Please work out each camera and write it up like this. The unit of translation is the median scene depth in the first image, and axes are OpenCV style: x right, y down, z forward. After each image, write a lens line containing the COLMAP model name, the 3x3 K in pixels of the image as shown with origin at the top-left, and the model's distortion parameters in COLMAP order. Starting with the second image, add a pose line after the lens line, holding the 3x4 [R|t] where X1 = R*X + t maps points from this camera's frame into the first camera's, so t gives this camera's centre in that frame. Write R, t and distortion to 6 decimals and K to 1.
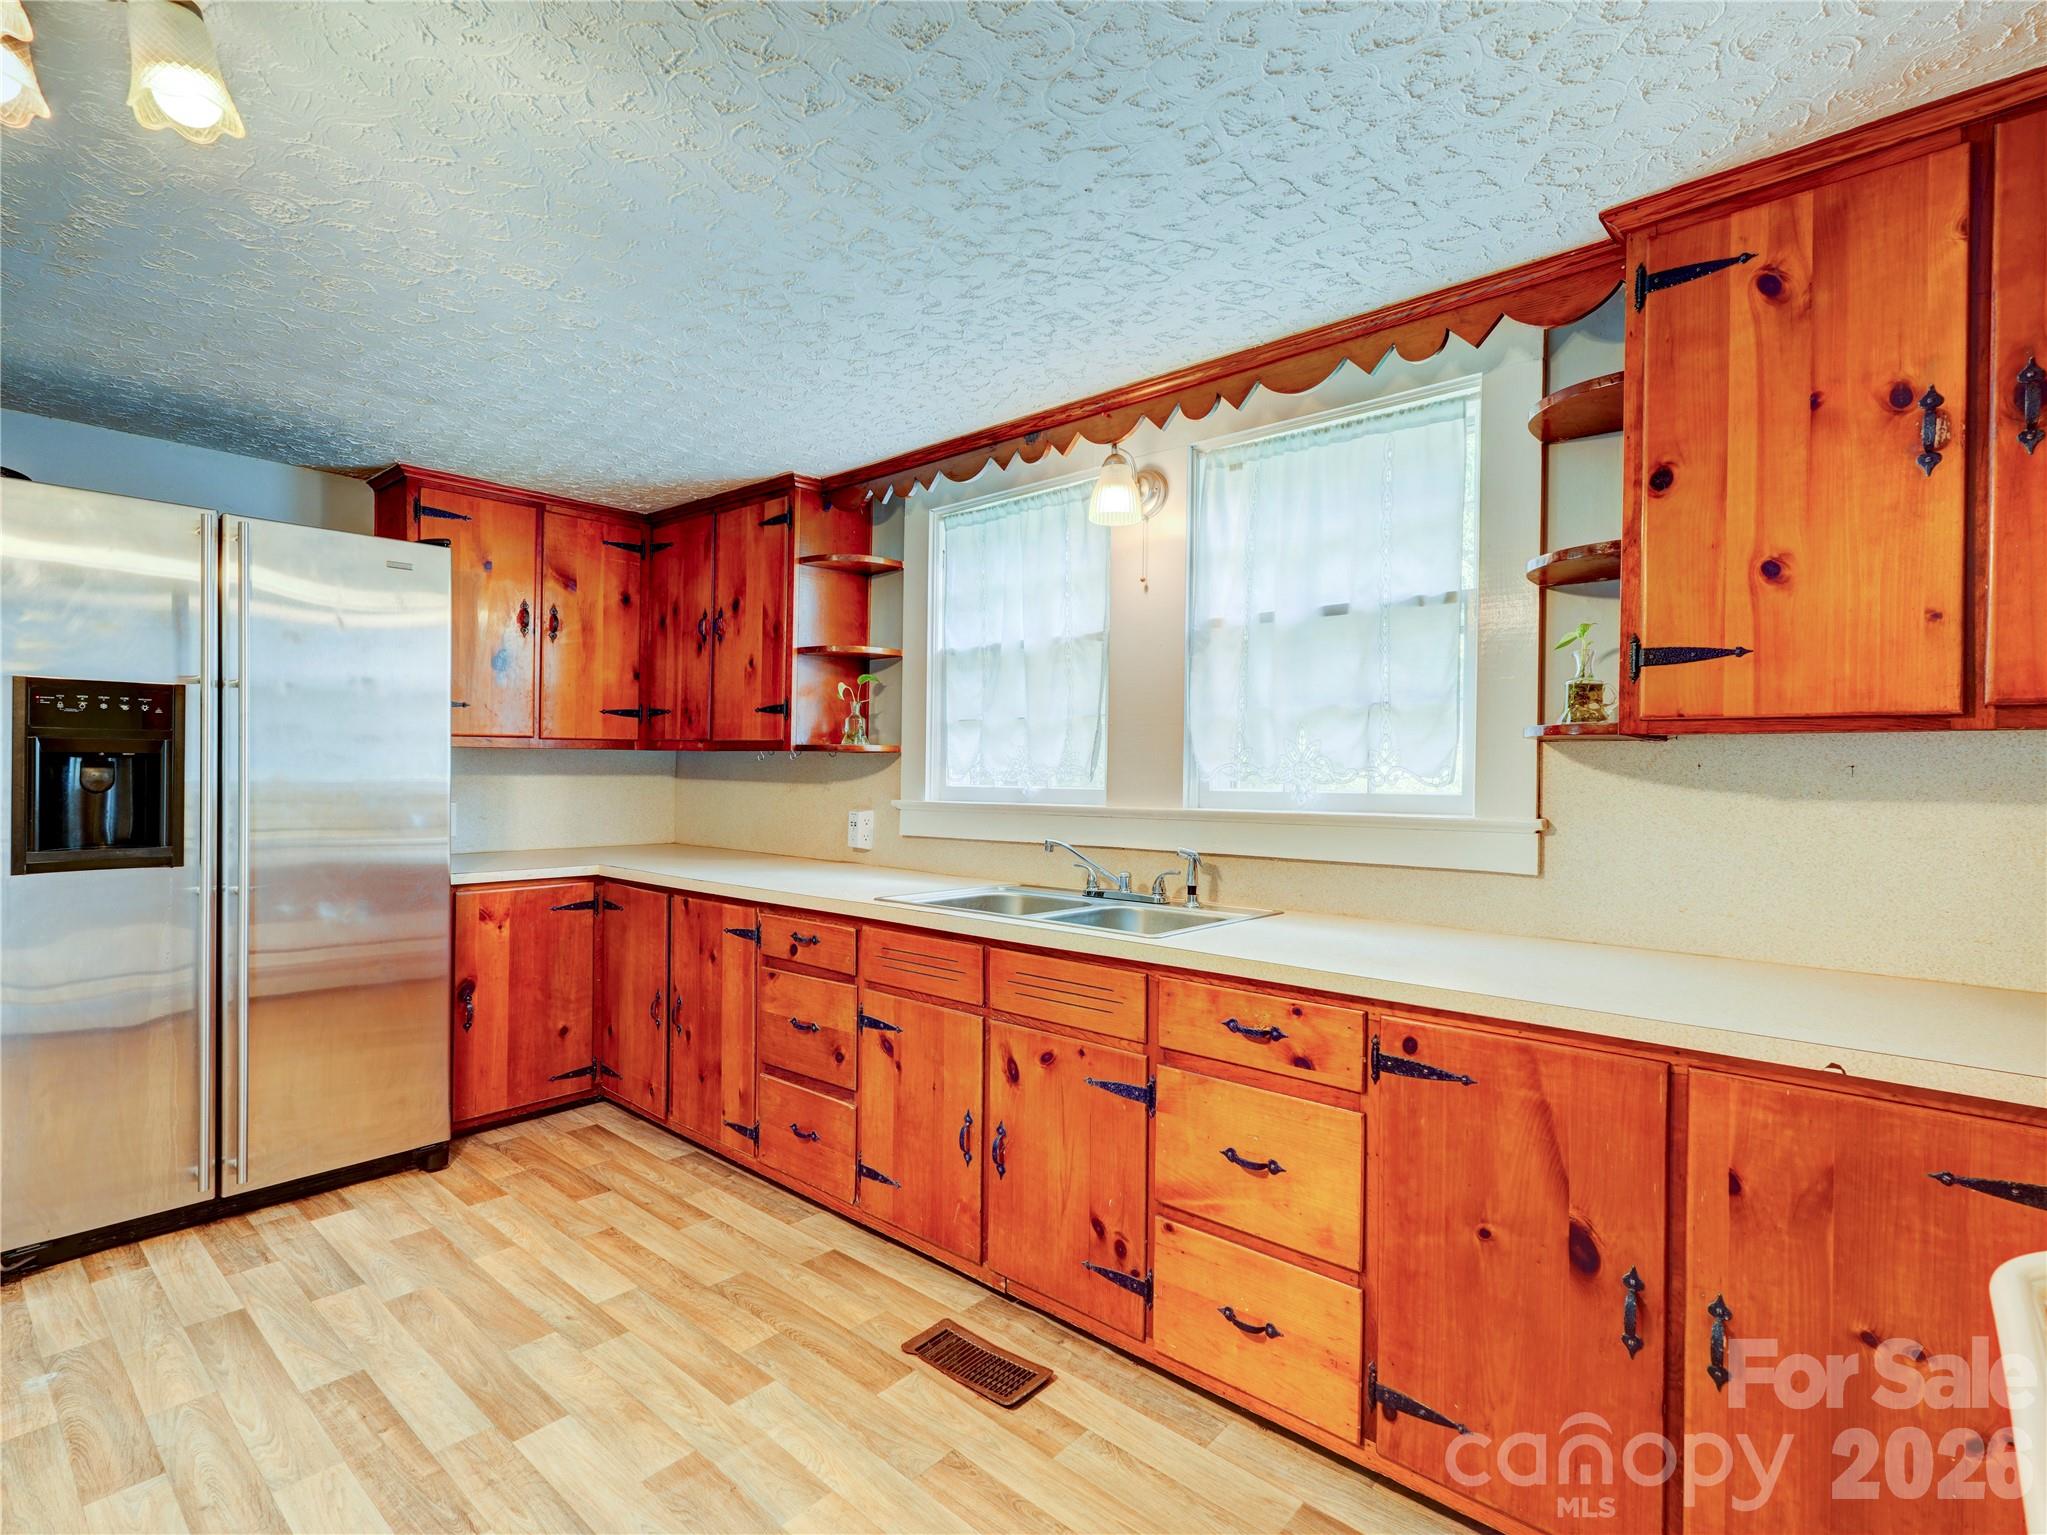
lens RADIAL K [[1001.9, 0, 1025.2], [0, 1001.9, 768.7], [0, 0, 1]] dist [0.000014, 0.001509]
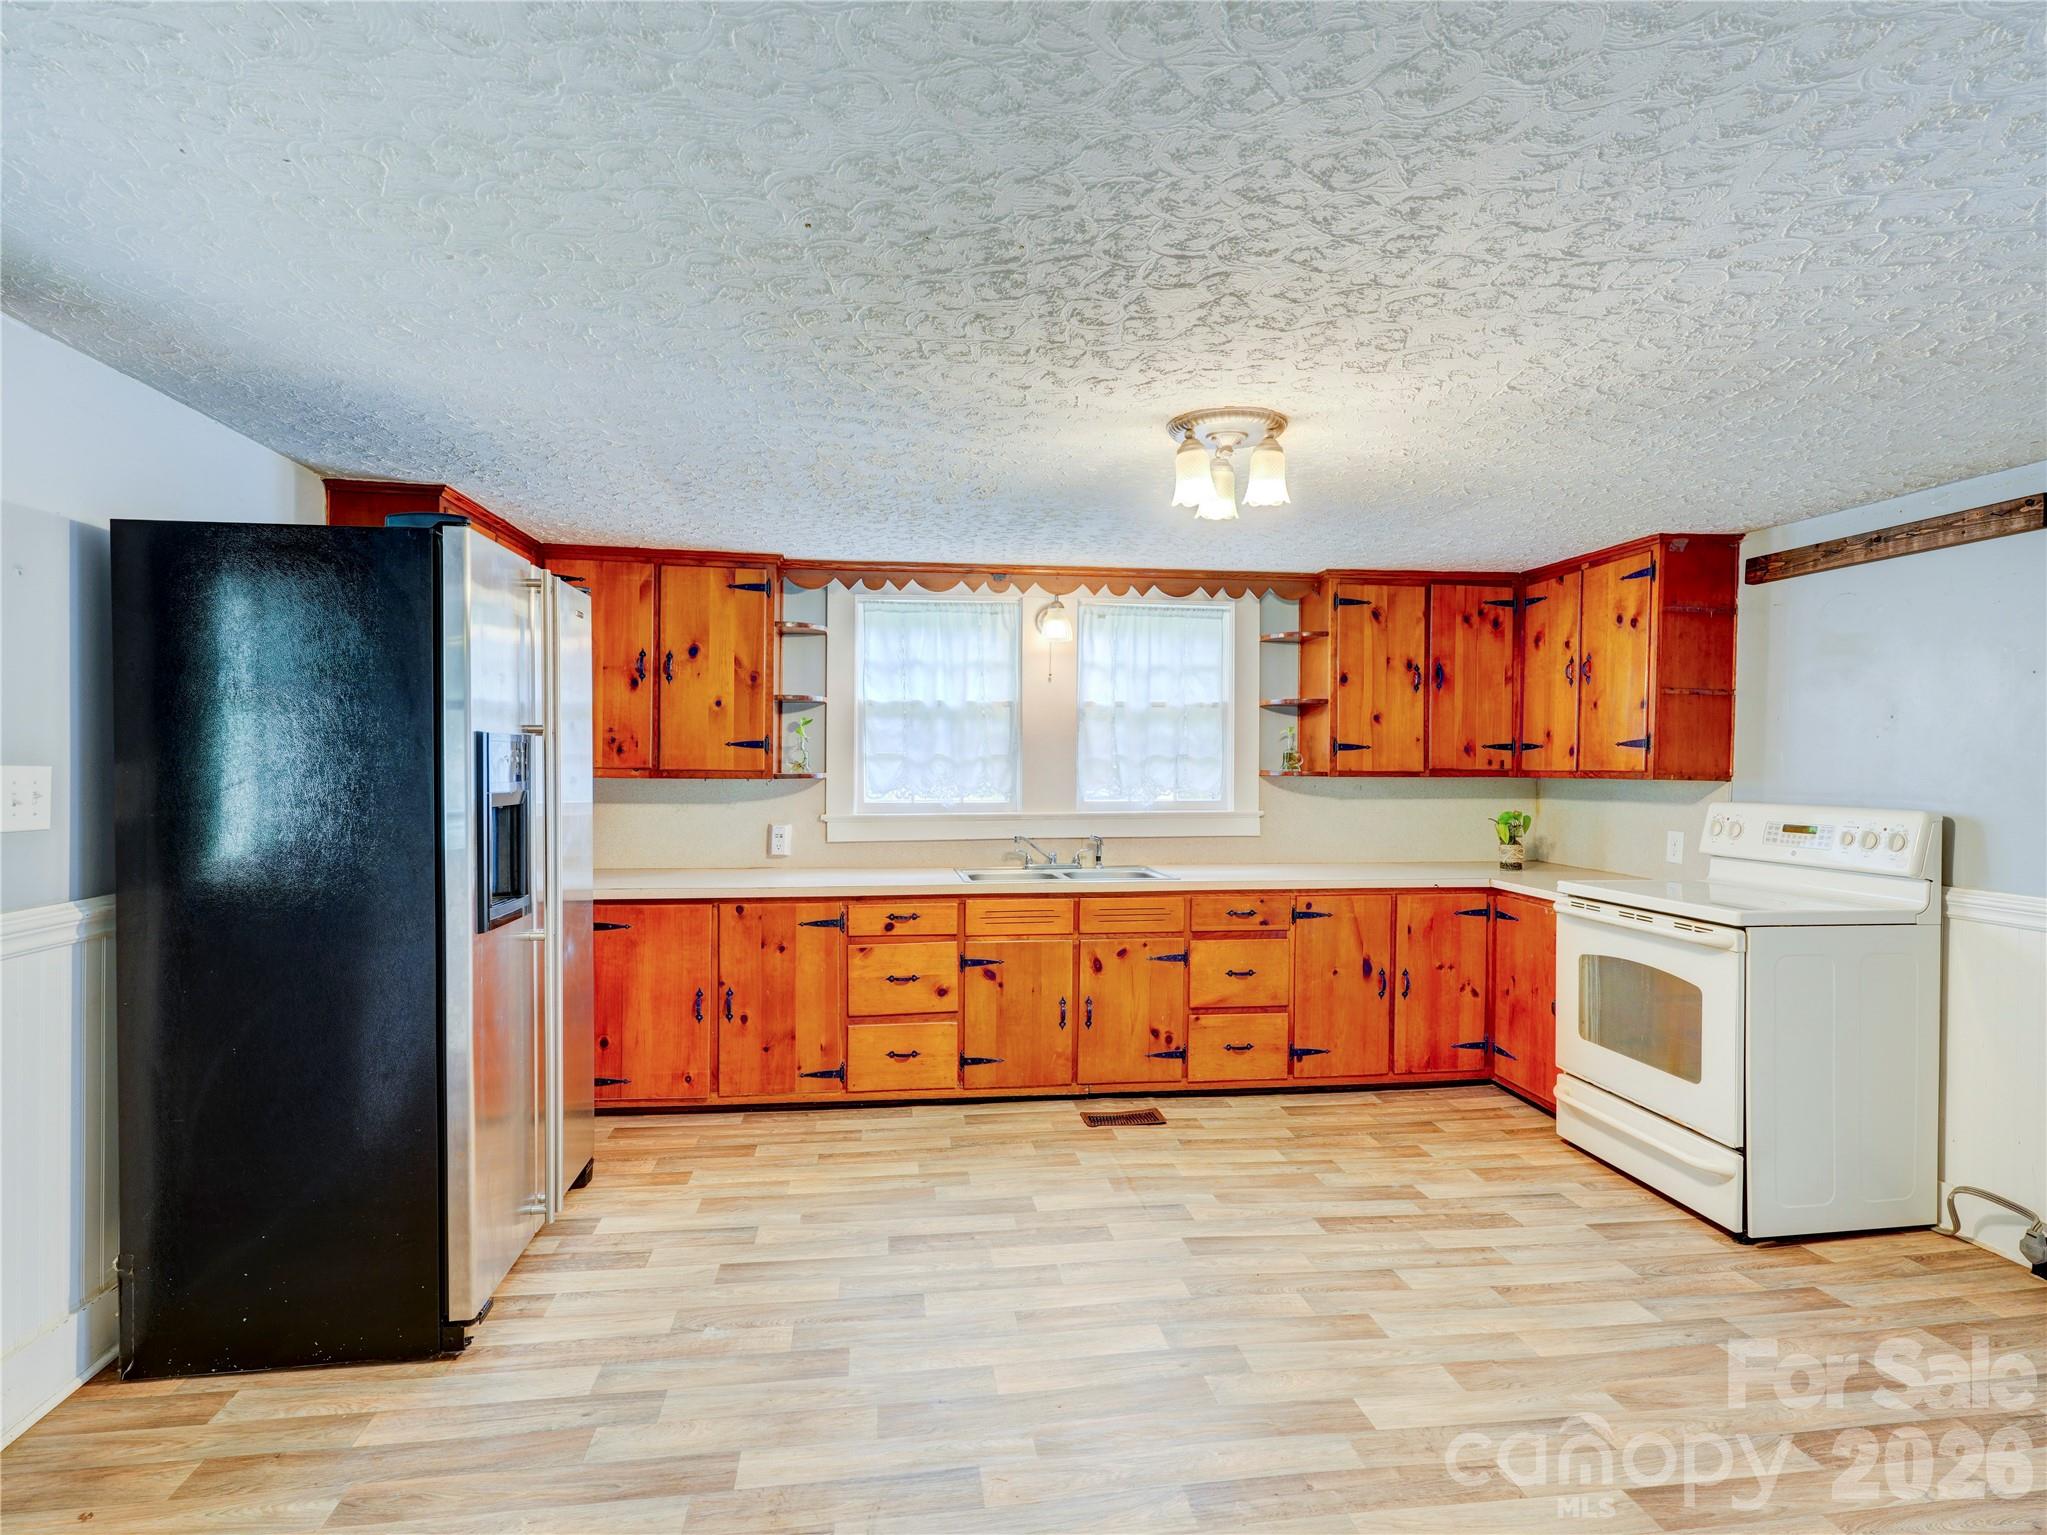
lens RADIAL K [[1003.7, 0, 1023.1], [0, 1003.7, 771.0], [0, 0, 1]] dist [0.001042, 0.000525]
pose [[0.651236, -0.013889, 0.758748, -1.380864], [0.000194, 0.999836, 0.018135, -0.071134], [-0.758875, -0.011662, 0.651131, -0.048814]]
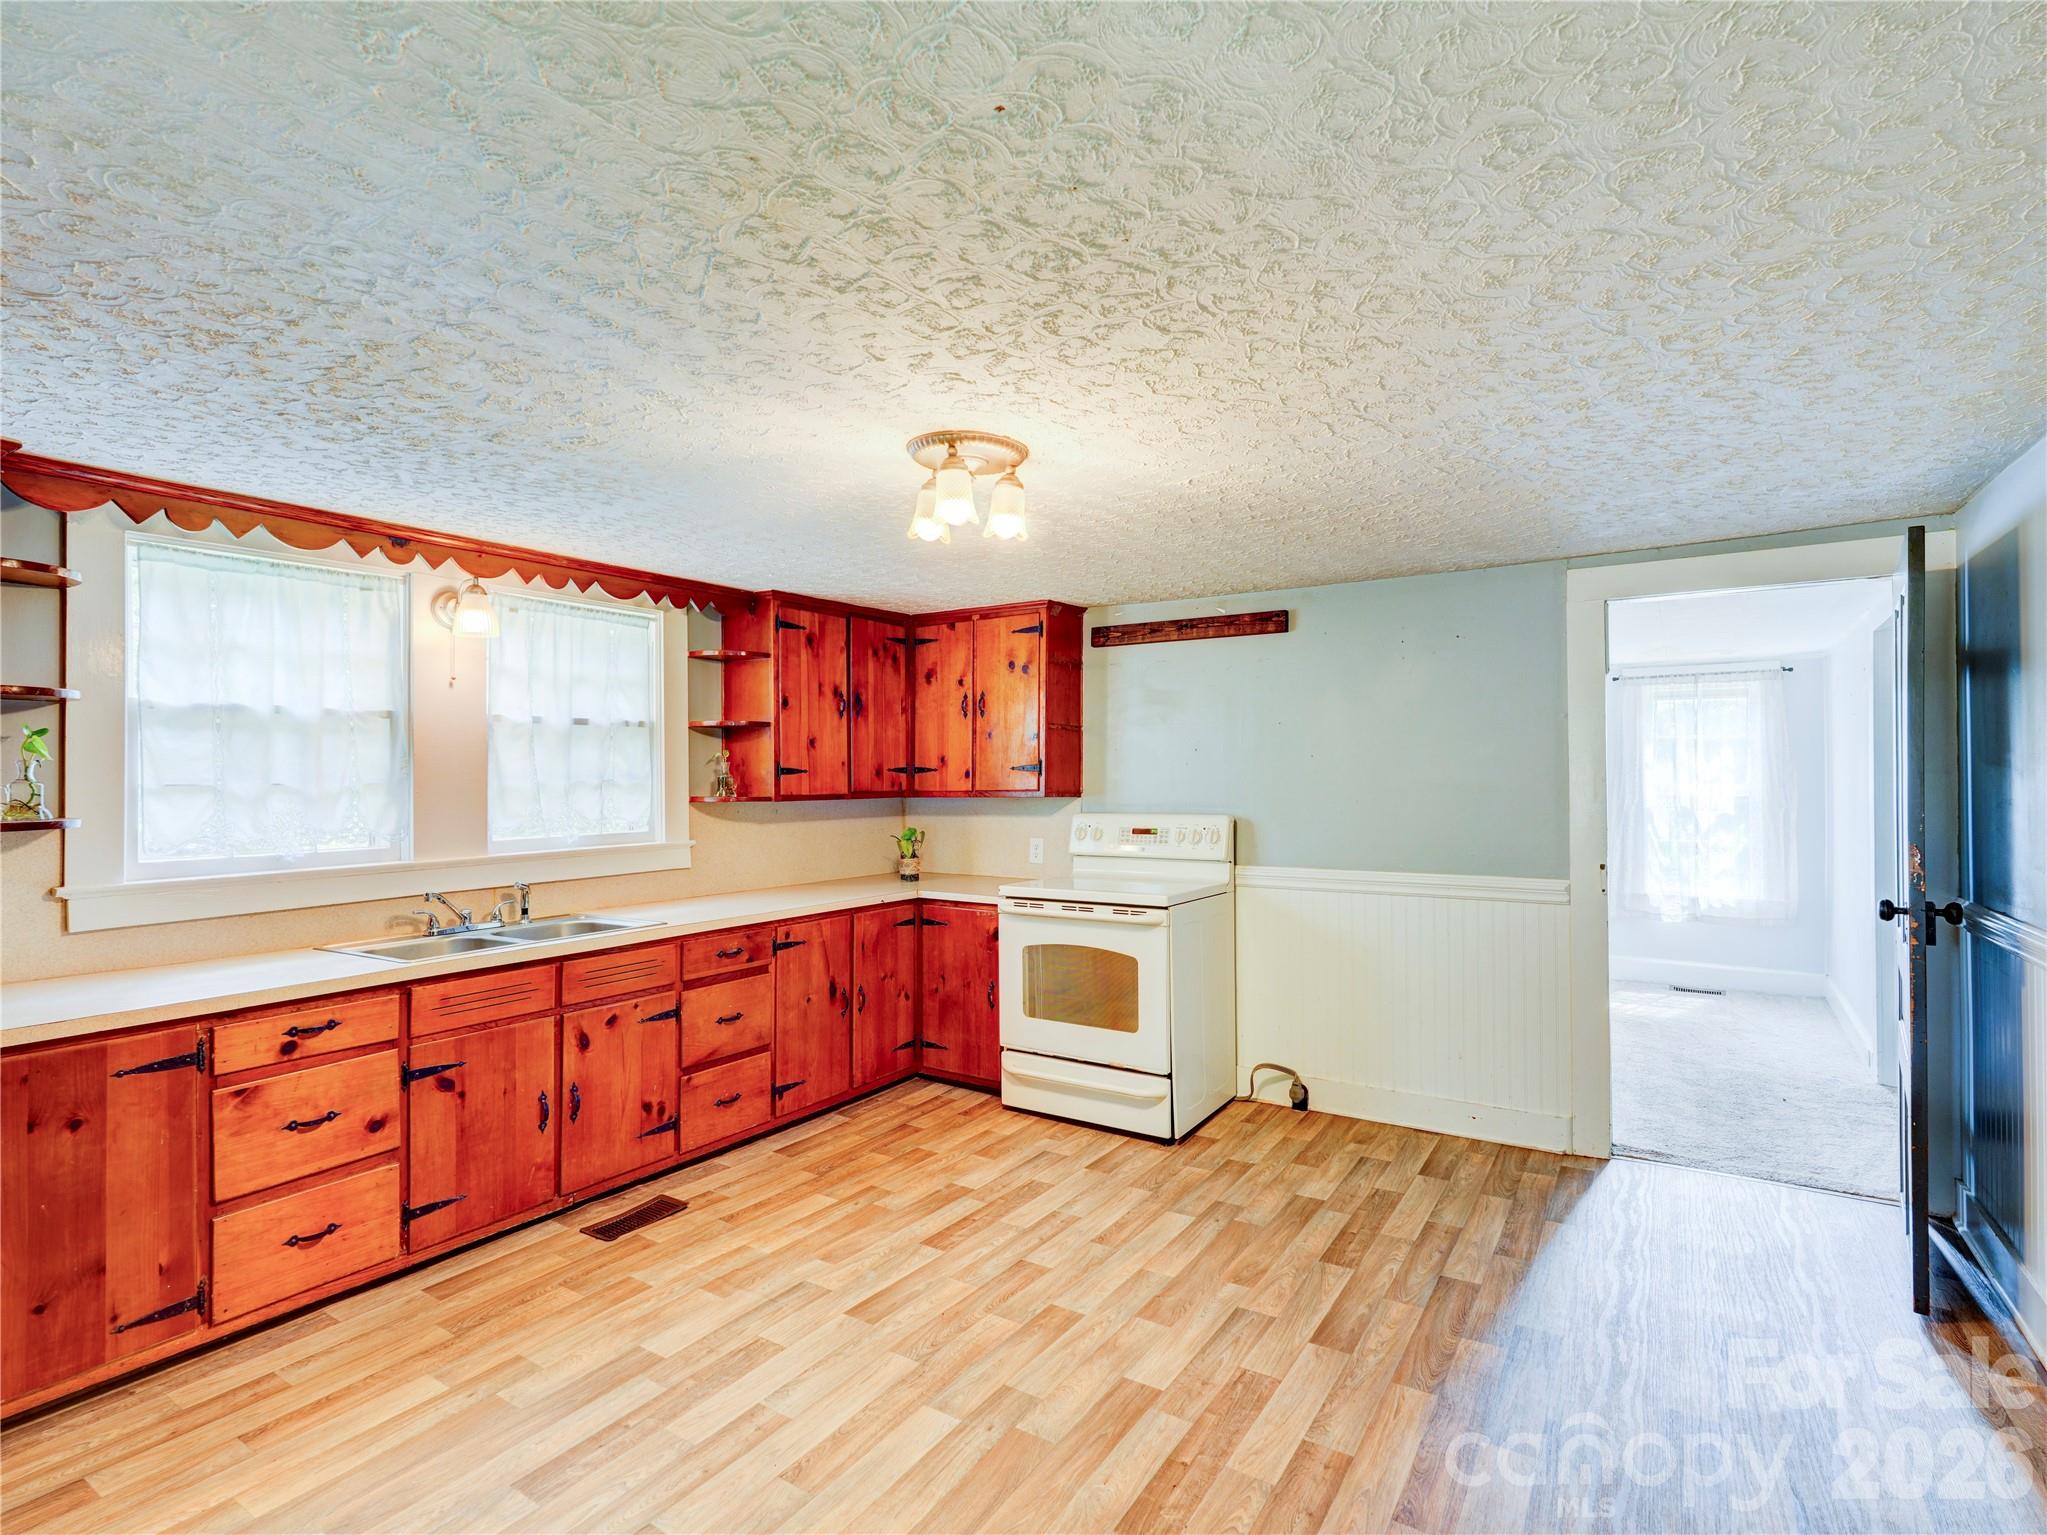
lens RADIAL K [[1004.7, 0, 1028.5], [0, 1004.7, 768.9], [0, 0, 1]] dist [0.001308, 0.000762]
pose [[-0.142340, -0.000086, 0.989818, -1.470727], [0.003648, 0.999993, 0.000612, -0.085442], [-0.989811, 0.003698, -0.142338, 0.549207]]
